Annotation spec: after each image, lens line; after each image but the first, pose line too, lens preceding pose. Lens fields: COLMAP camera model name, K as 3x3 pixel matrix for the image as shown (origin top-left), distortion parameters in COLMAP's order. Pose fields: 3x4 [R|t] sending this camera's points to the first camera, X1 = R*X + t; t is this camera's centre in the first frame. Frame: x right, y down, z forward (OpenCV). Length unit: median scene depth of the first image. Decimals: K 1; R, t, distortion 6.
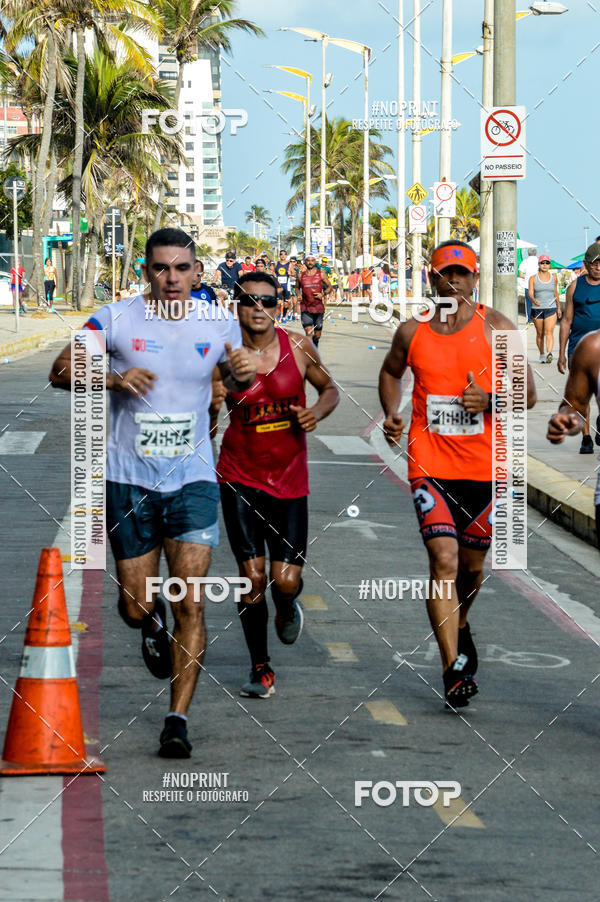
lens RADIAL K [[2950.0, 0, 300.0], [0, 2950.0, 451.0], [0, 0, 1]] dist [1.091124, -0.356486]
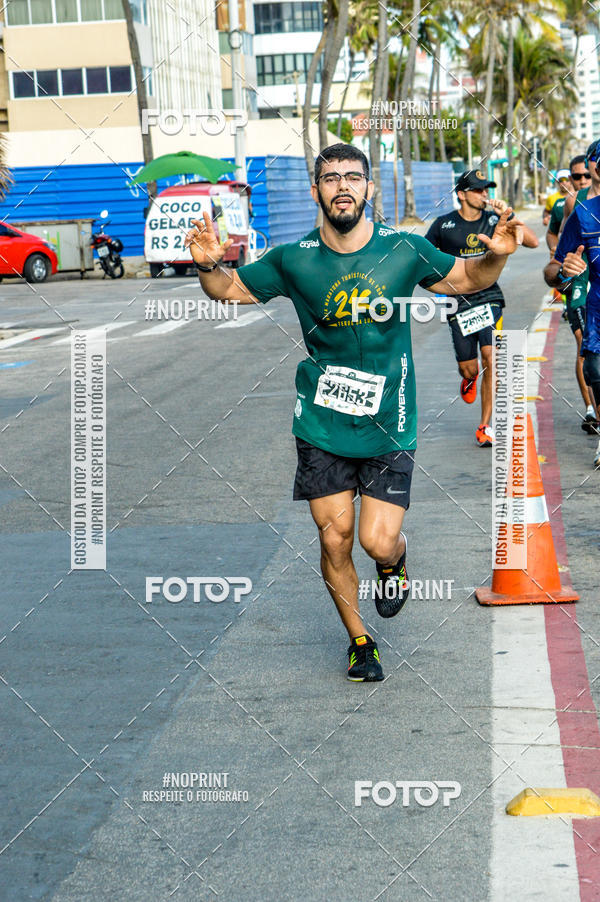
lens RADIAL K [[4120.2, 0, 300.0], [0, 4120.2, 451.0], [0, 0, 1]] dist [0.074314, 33.851327]
pose [[0.987693, -0.046467, -0.149341, 0.106250], [0.048510, 0.998772, 0.010067, 0.040895], [0.148690, -0.017187, 0.988735, -0.910875]]
